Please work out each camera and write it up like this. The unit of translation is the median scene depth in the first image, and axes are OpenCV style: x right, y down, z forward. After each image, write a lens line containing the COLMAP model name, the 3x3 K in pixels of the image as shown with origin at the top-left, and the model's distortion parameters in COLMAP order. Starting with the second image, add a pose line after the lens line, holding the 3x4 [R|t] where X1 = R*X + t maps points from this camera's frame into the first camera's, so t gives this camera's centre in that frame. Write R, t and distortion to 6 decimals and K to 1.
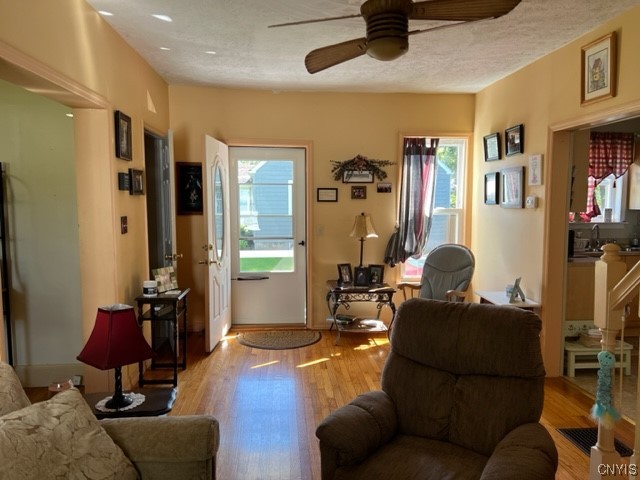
lens RADIAL K [[478.7, 0, 319.0], [0, 478.7, 240.0], [0, 0, 1]] dist [0.049922, -0.055621]
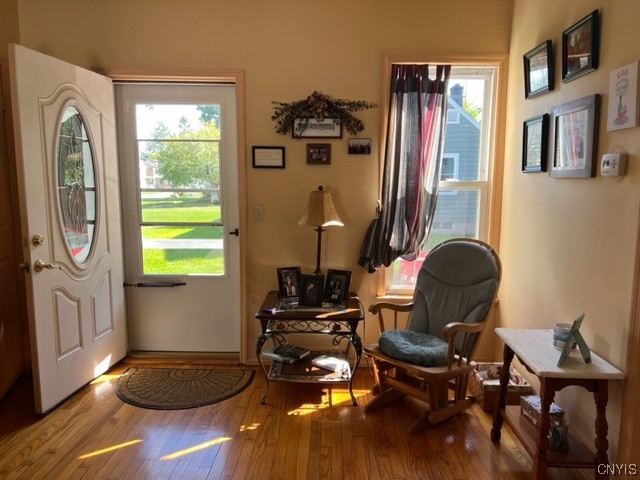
lens RADIAL K [[478.7, 0, 324.9], [0, 478.7, 237.3], [0, 0, 1]] dist [0.049922, -0.055621]
pose [[0.995987, 0.018237, -0.087616, 0.153639], [-0.014654, 0.999037, 0.041364, -0.016223], [0.088286, -0.039914, 0.995295, 0.381452]]
